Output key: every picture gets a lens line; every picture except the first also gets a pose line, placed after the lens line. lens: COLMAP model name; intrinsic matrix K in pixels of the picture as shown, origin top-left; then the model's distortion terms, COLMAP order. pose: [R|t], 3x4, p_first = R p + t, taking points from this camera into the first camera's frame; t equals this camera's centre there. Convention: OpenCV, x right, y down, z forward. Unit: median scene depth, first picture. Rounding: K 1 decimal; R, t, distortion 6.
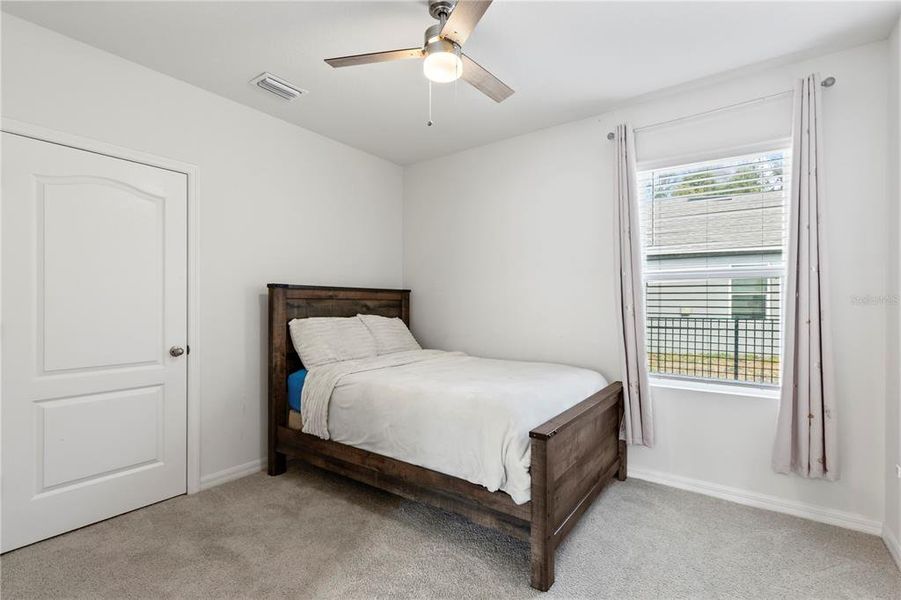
lens RADIAL K [[424.8, 0, 447.0], [0, 424.8, 298.1], [0, 0, 1]] dist [0.000352, 0.001107]
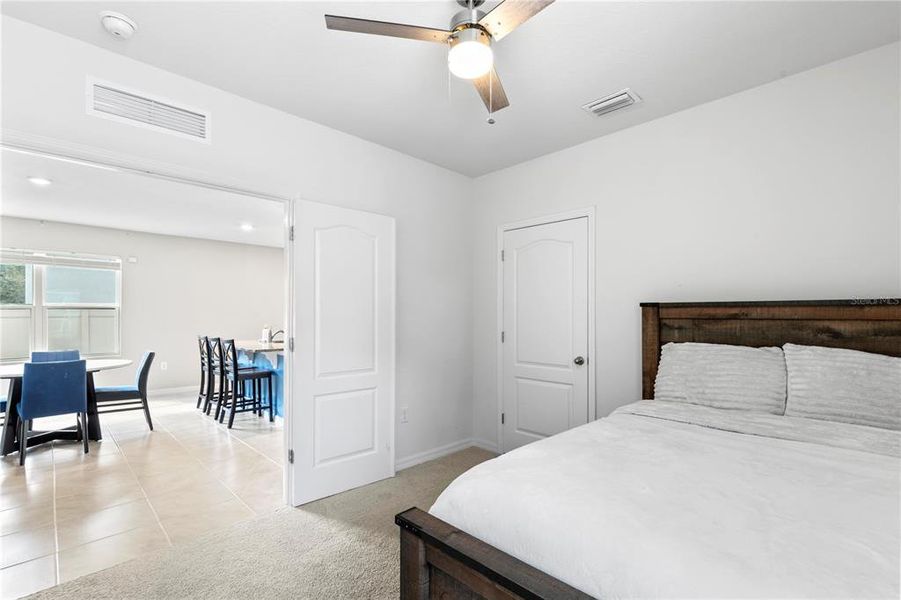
lens RADIAL K [[412.1, 0, 450.2], [0, 412.1, 303.6], [0, 0, 1]] dist [0.000673, 0.000226]
pose [[-0.179024, -0.029535, -0.983401, 0.530316], [0.008943, 0.999459, -0.031646, -0.006635], [0.983804, -0.014460, -0.178663, 0.709272]]
